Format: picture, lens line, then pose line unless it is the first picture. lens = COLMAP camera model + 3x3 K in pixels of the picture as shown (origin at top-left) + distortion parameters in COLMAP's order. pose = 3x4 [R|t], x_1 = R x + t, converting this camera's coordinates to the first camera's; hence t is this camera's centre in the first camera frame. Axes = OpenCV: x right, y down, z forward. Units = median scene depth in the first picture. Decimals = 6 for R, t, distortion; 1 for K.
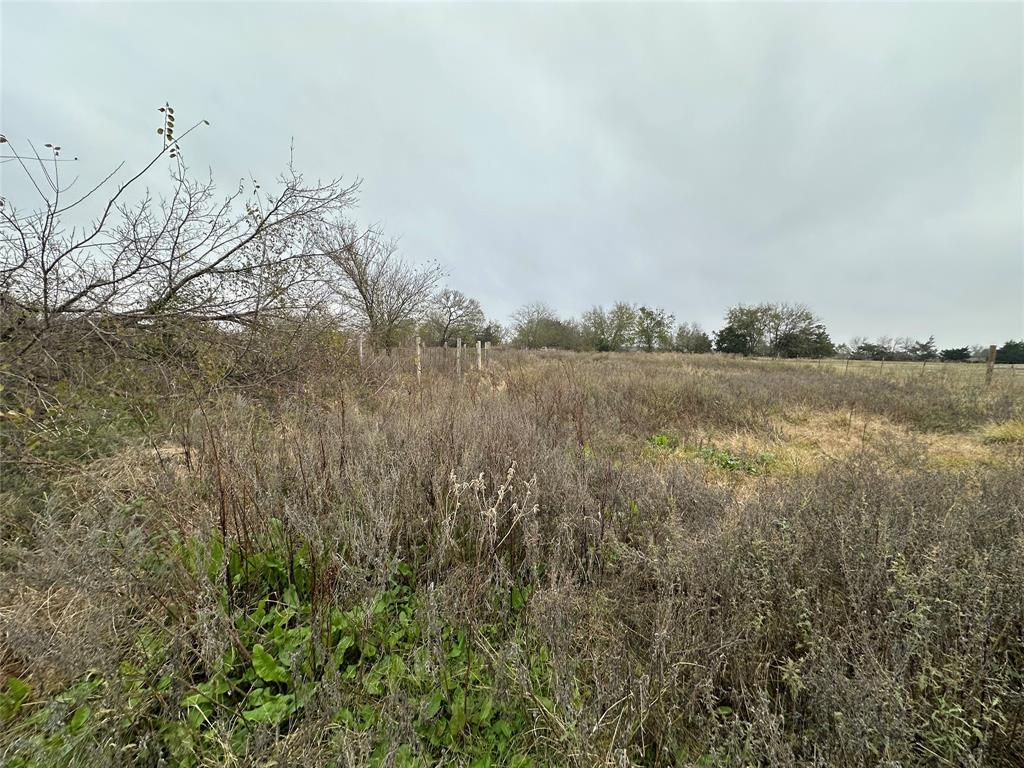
lens RADIAL K [[407.4, 0, 512.6], [0, 407.4, 381.2], [0, 0, 1]] dist [0.000457, -0.000265]
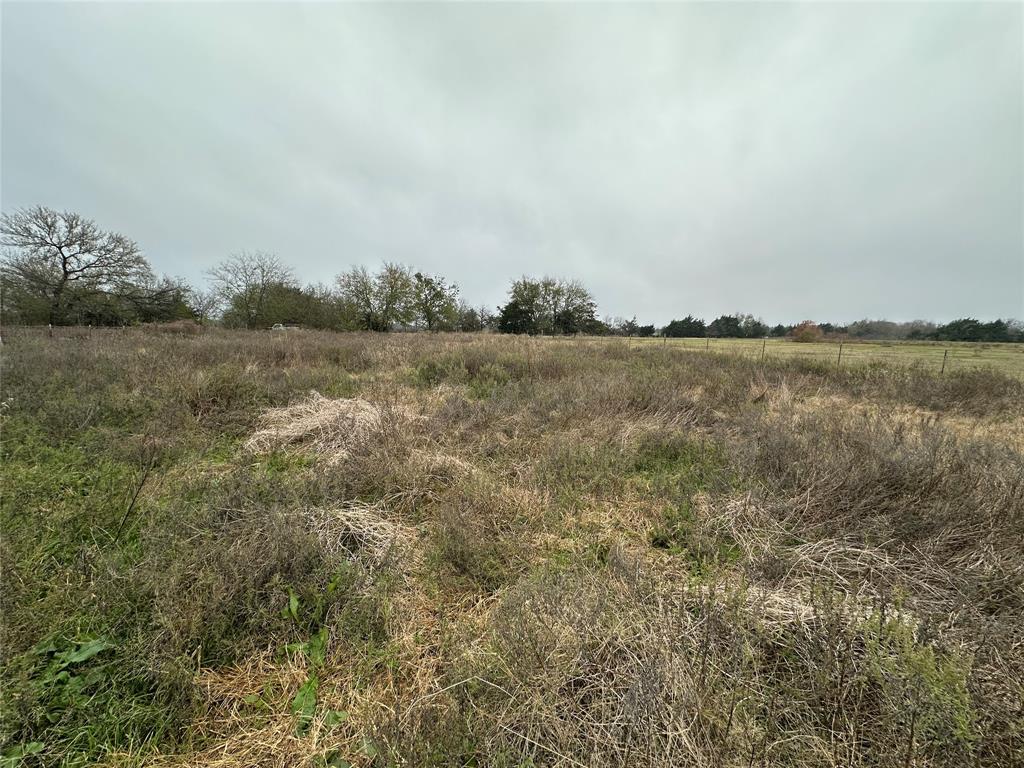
lens RADIAL K [[407.4, 0, 514.0], [0, 407.4, 383.8], [0, 0, 1]] dist [0.000457, -0.000265]
pose [[0.823031, -0.081516, 0.562117, 0.013776], [0.048436, 0.996116, 0.073535, -0.019146], [-0.565928, -0.033294, 0.823782, 0.249872]]
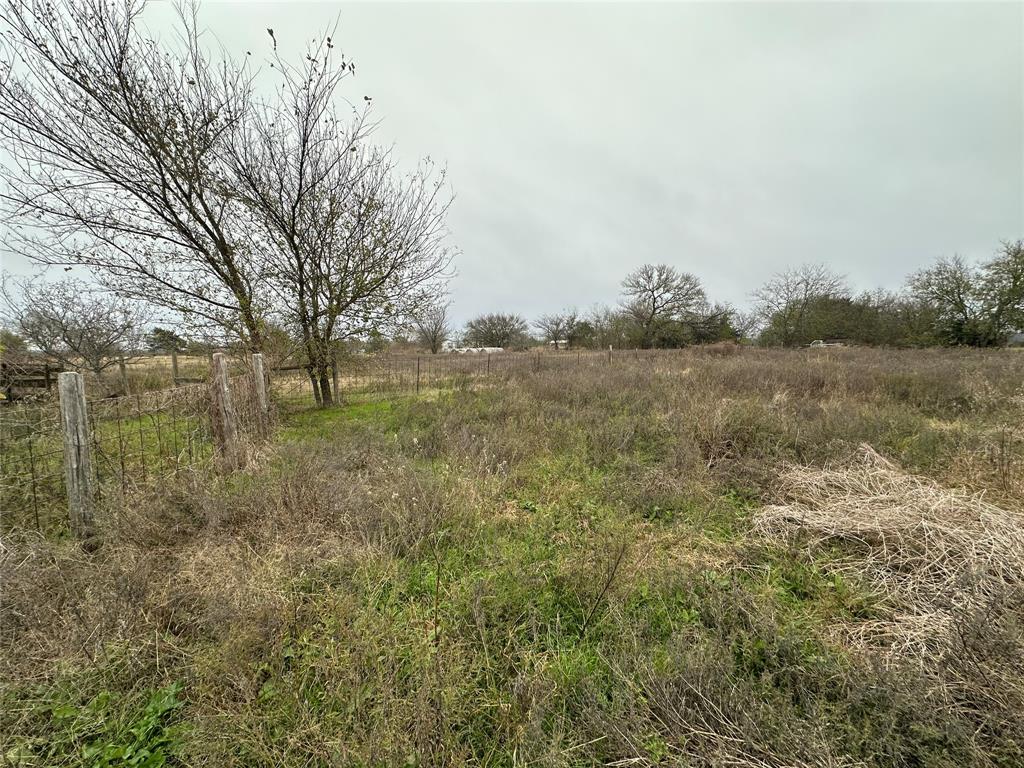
lens RADIAL K [[407.4, 0, 509.5], [0, 407.4, 385.6], [0, 0, 1]] dist [0.000457, -0.000265]
pose [[0.846375, 0.017533, -0.532299, 0.014803], [-0.012159, 0.999834, 0.013600, -0.022322], [0.532449, -0.005038, 0.846447, 0.266918]]
